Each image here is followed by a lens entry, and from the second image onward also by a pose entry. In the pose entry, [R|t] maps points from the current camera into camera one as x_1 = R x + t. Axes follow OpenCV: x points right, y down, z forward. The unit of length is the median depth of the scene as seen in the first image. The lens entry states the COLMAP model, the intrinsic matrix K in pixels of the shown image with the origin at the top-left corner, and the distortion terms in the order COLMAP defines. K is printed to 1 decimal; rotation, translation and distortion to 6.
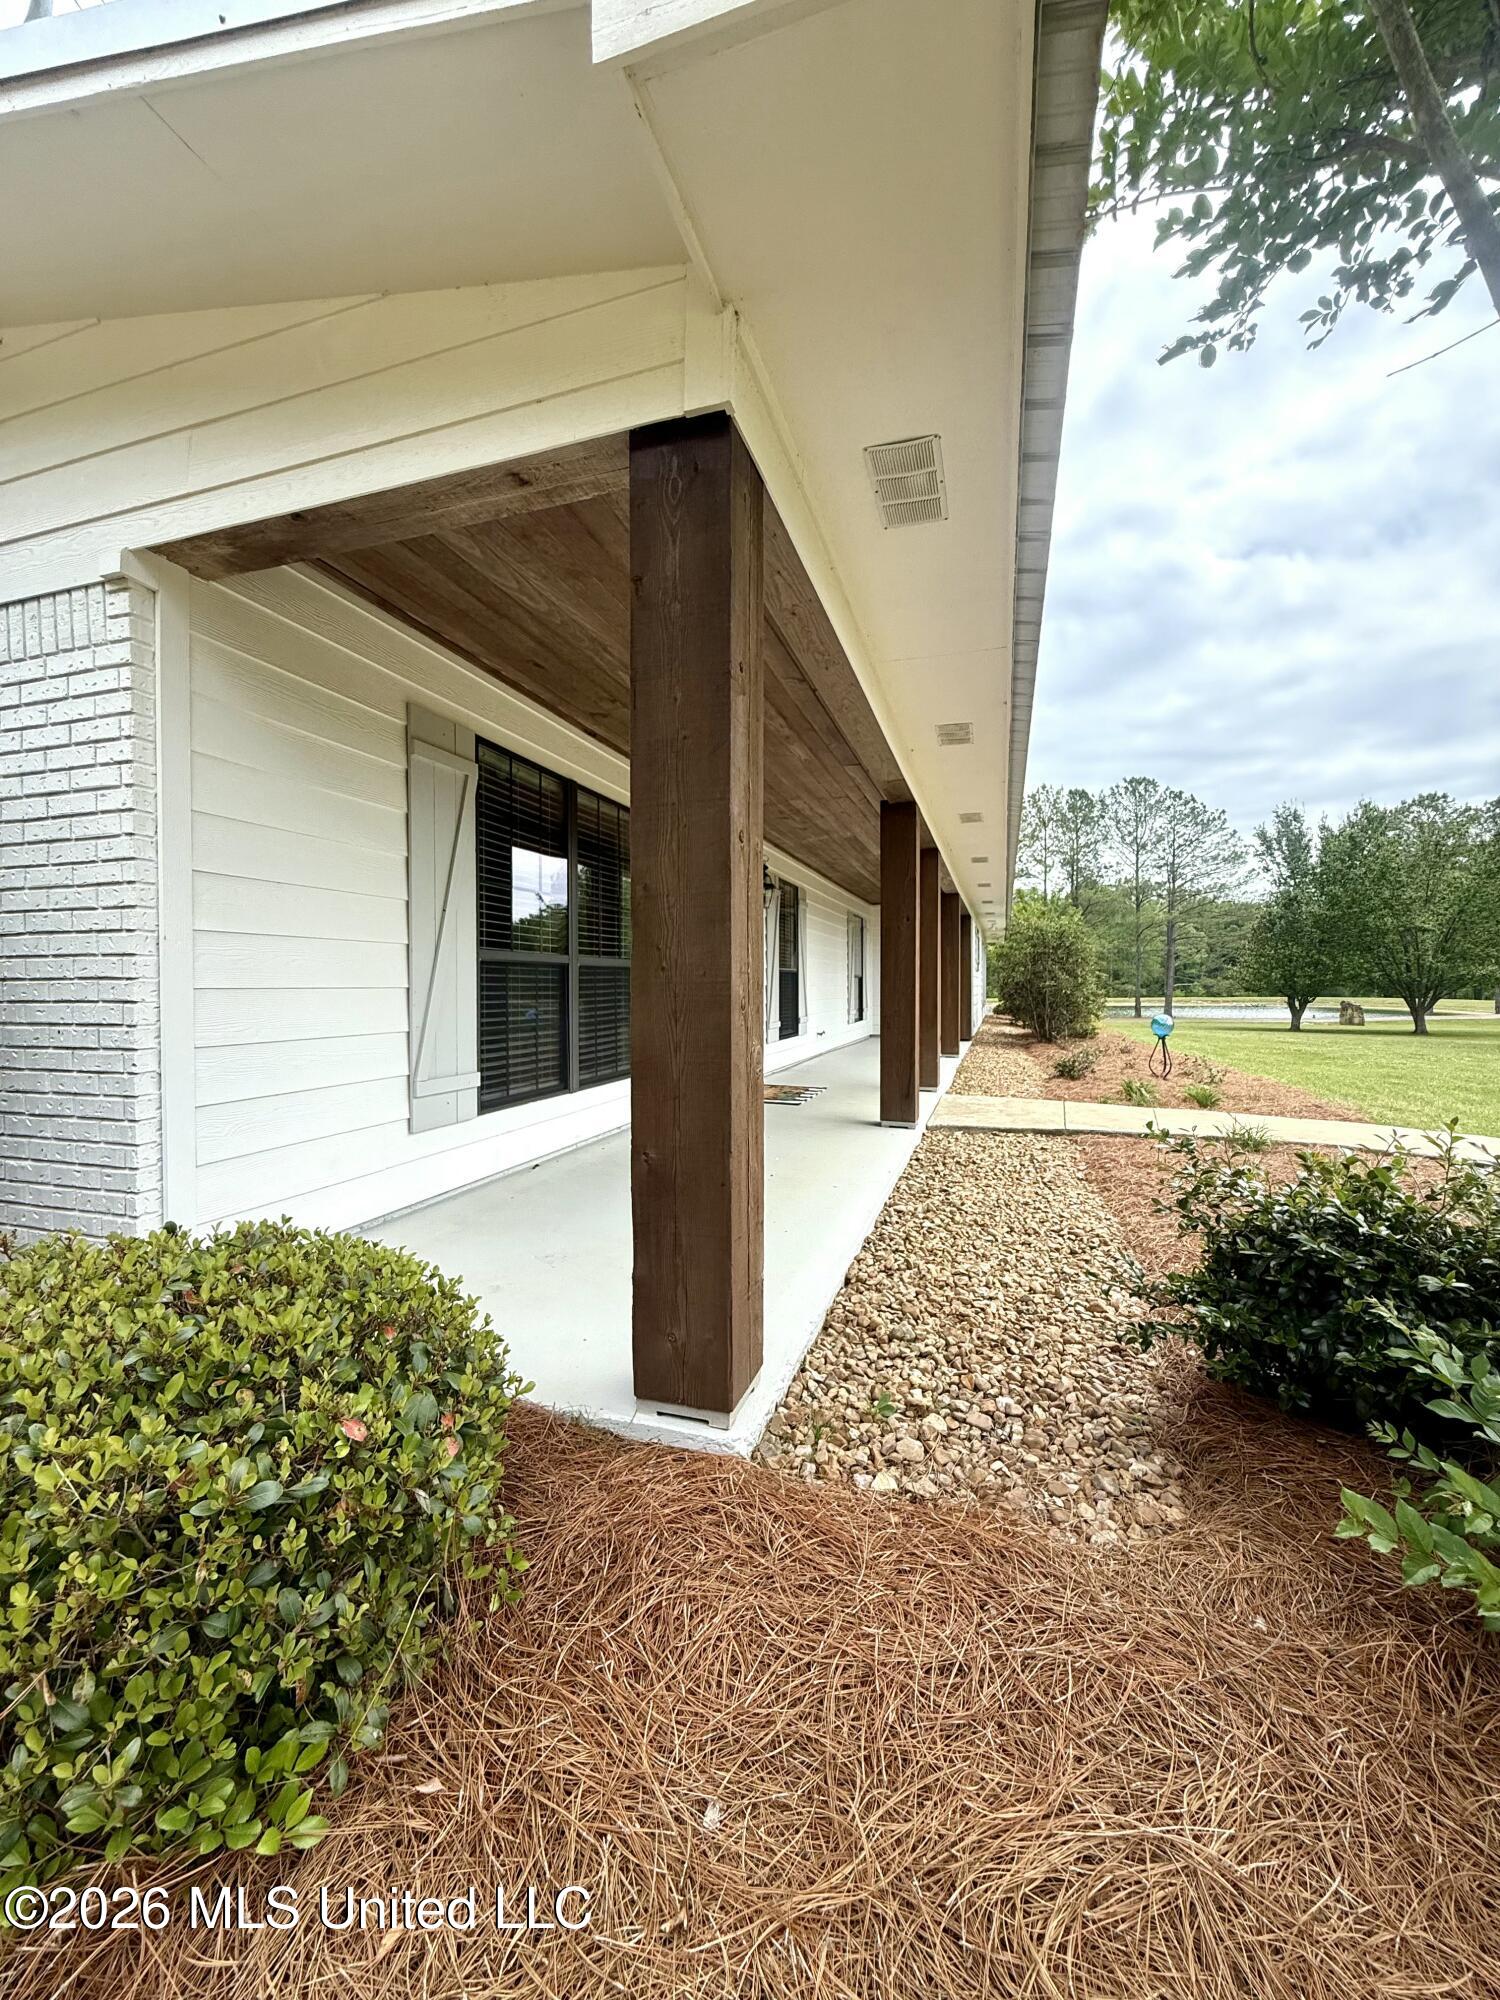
lens RADIAL K [[801.2, 0, 749.4], [0, 801.2, 995.3], [0, 0, 1]] dist [-0.000115, 0.000059]
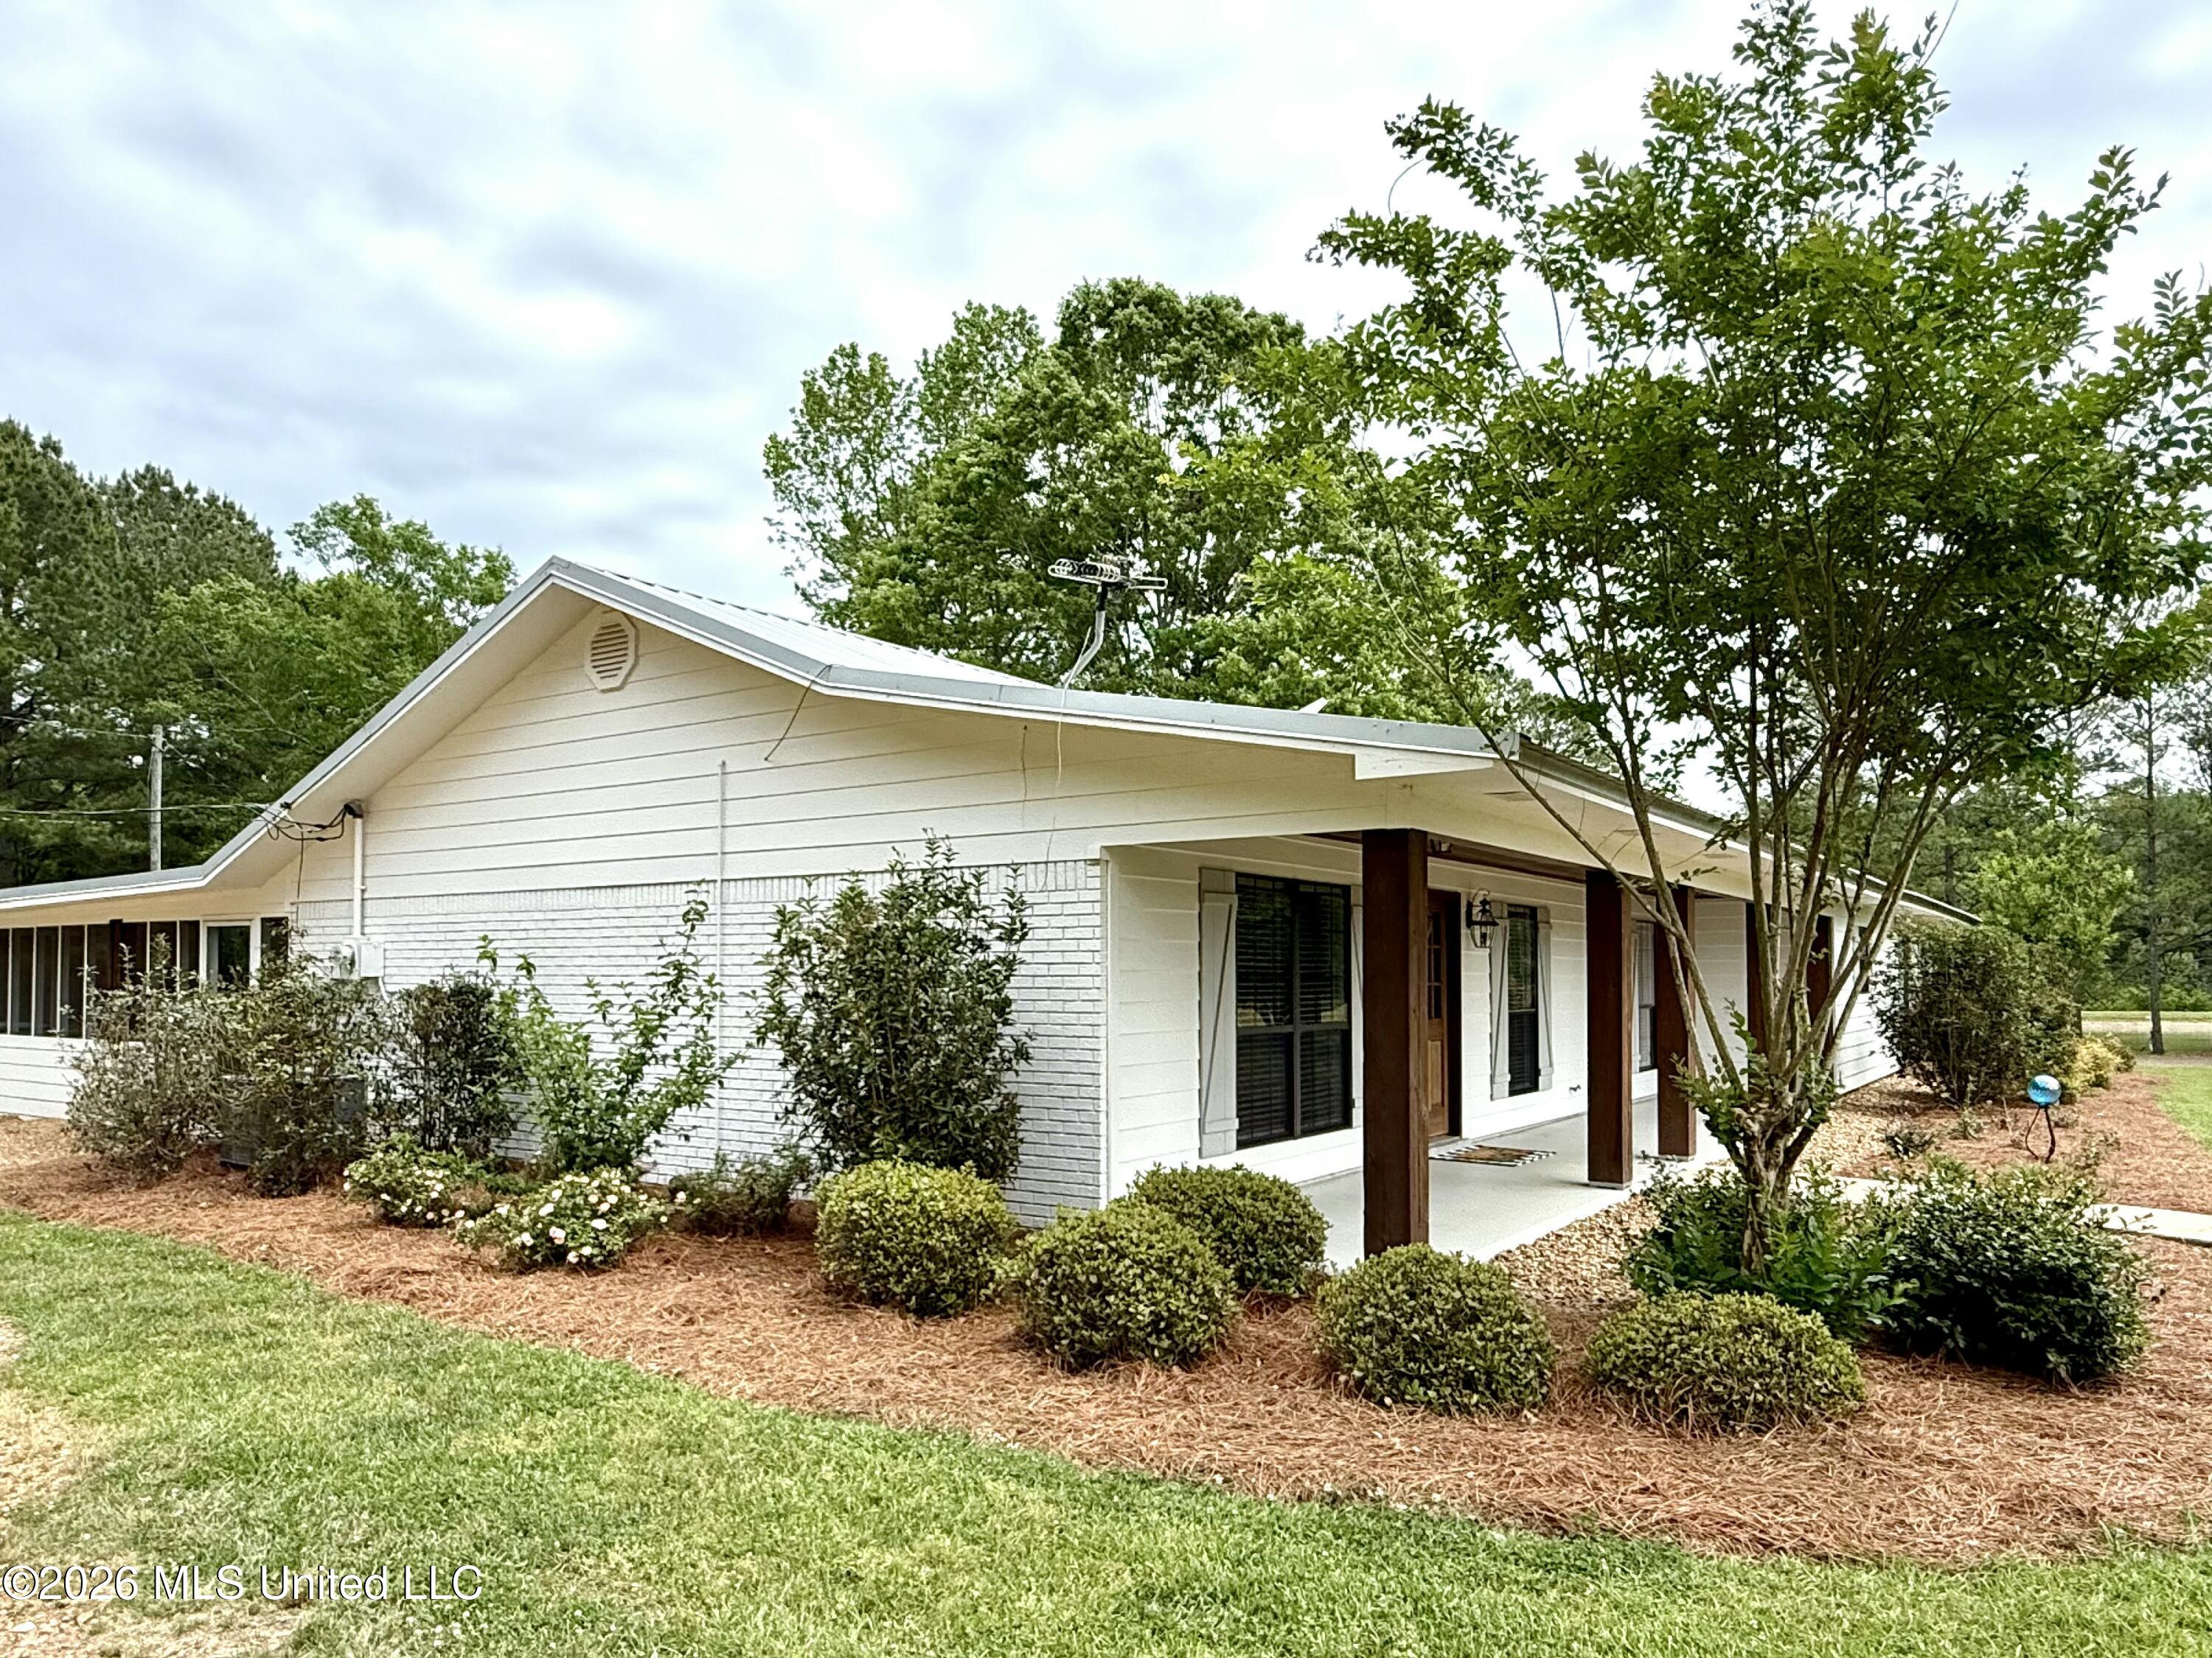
lens RADIAL K [[1548.6, 0, 1087.1], [0, 1548.6, 879.7], [0, 0, 1]] dist [0.003461, 0.003281]
pose [[0.960479, -0.013002, -0.278047, 0.144600], [-0.007508, 0.997335, -0.072573, -0.108287], [0.278250, 0.071792, 0.957822, -1.513191]]
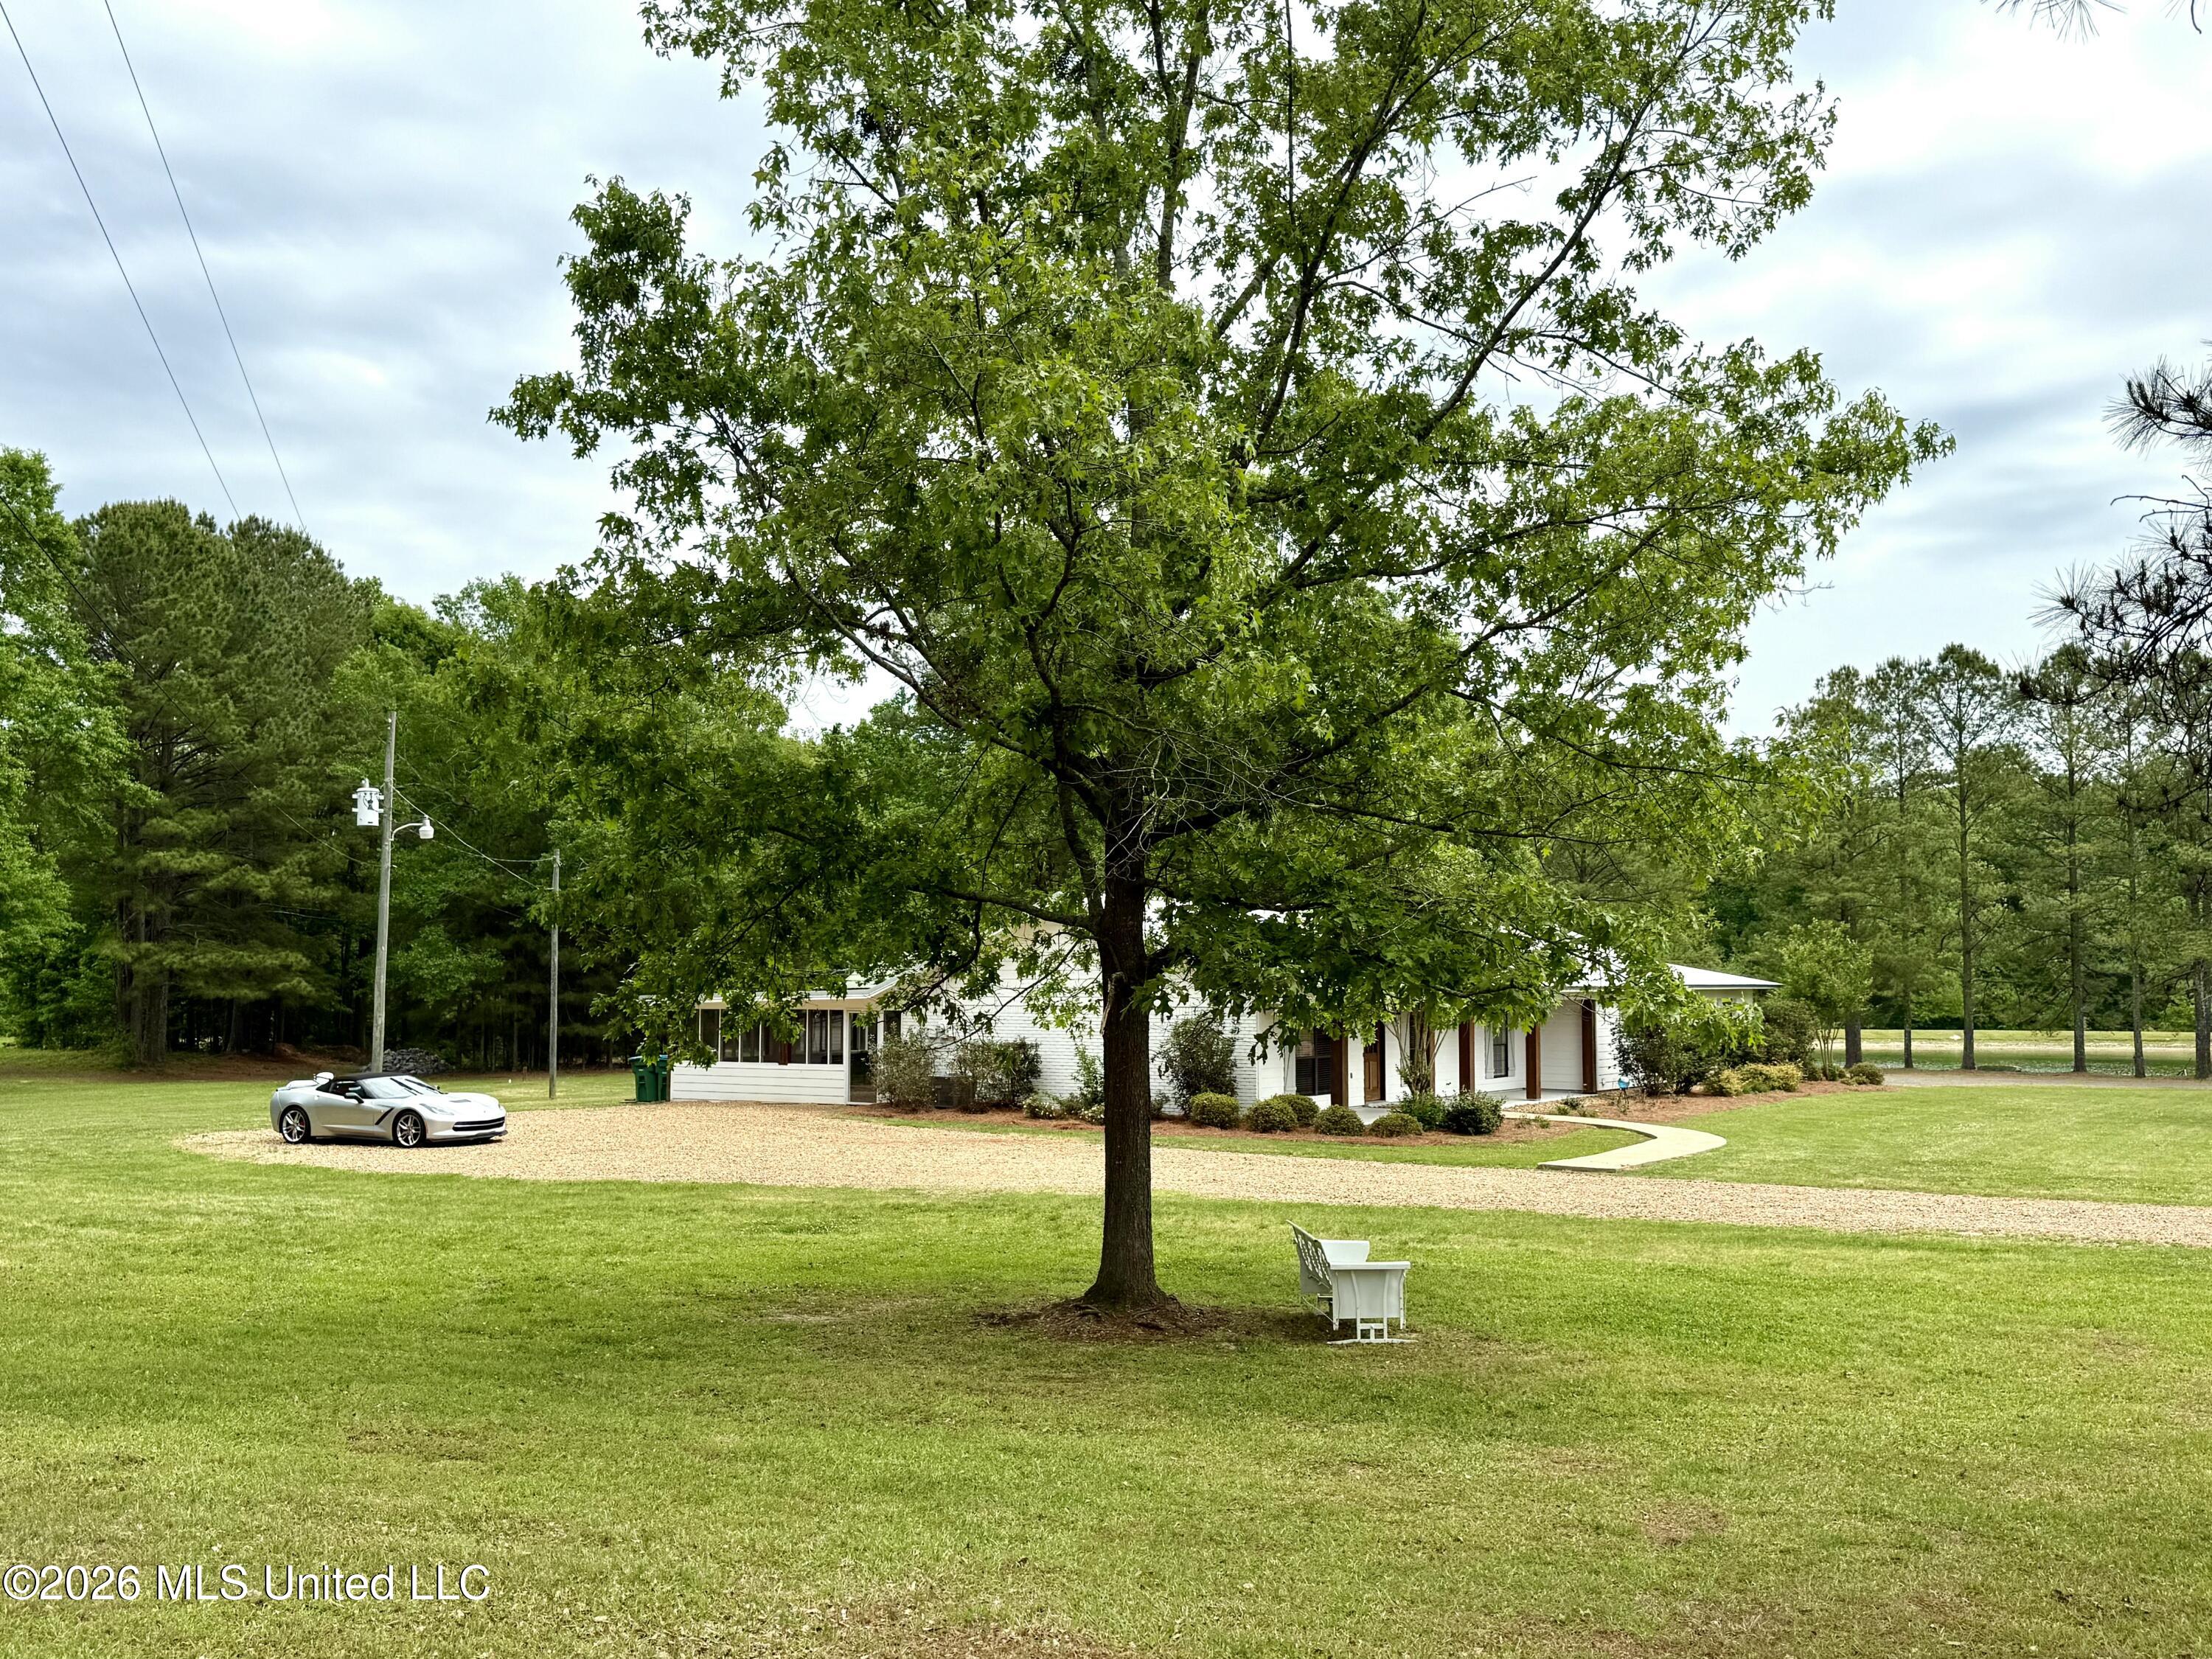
lens RADIAL K [[2138.9, 0, 1108.3], [0, 2138.9, 820.6], [0, 0, 1]] dist [0.045482, 0.000000]
pose [[0.965311, -0.016132, -0.260602, 1.533993], [-0.005647, 0.996566, -0.082605, -0.338921], [0.261040, 0.081212, 0.961906, -9.400052]]
